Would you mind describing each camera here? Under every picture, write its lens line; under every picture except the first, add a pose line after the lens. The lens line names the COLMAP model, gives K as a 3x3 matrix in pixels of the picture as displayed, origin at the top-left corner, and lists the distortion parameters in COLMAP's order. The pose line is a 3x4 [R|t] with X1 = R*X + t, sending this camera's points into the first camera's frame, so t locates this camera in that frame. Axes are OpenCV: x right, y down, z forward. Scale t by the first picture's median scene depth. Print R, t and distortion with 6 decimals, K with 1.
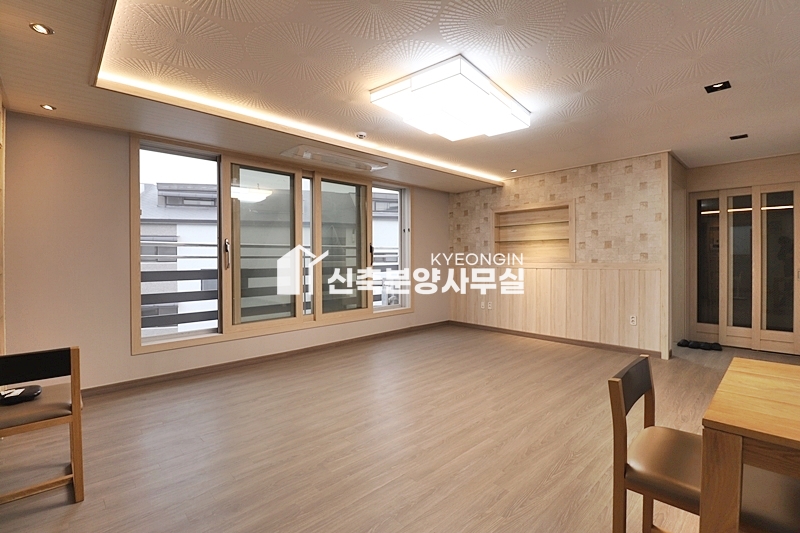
lens RADIAL K [[367.5, 0, 405.5], [0, 367.5, 261.1], [0, 0, 1]] dist [-0.003921, -0.011719]
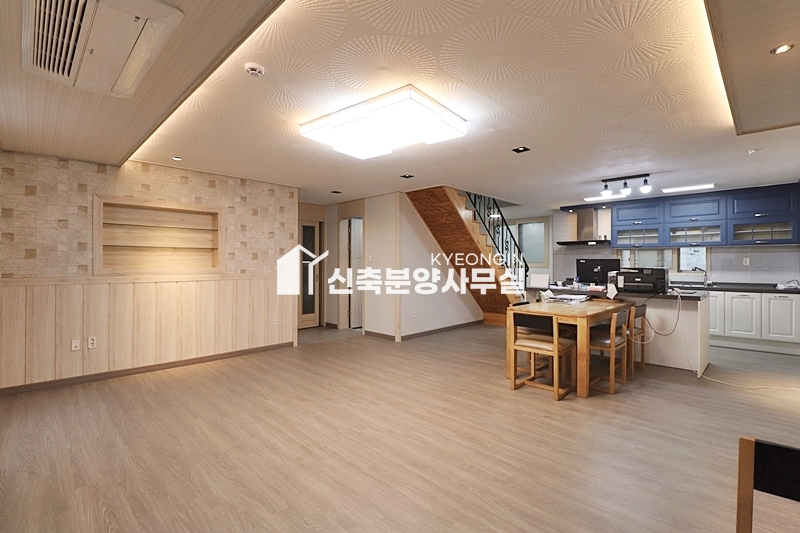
lens RADIAL K [[367.5, 0, 405.5], [0, 367.5, 261.1], [0, 0, 1]] dist [-0.003921, -0.011719]
pose [[-0.037251, 0.009971, 0.999256, -0.561701], [0.007301, 0.999926, -0.009706, -0.016660], [-0.999279, 0.006934, -0.037321, 0.598869]]
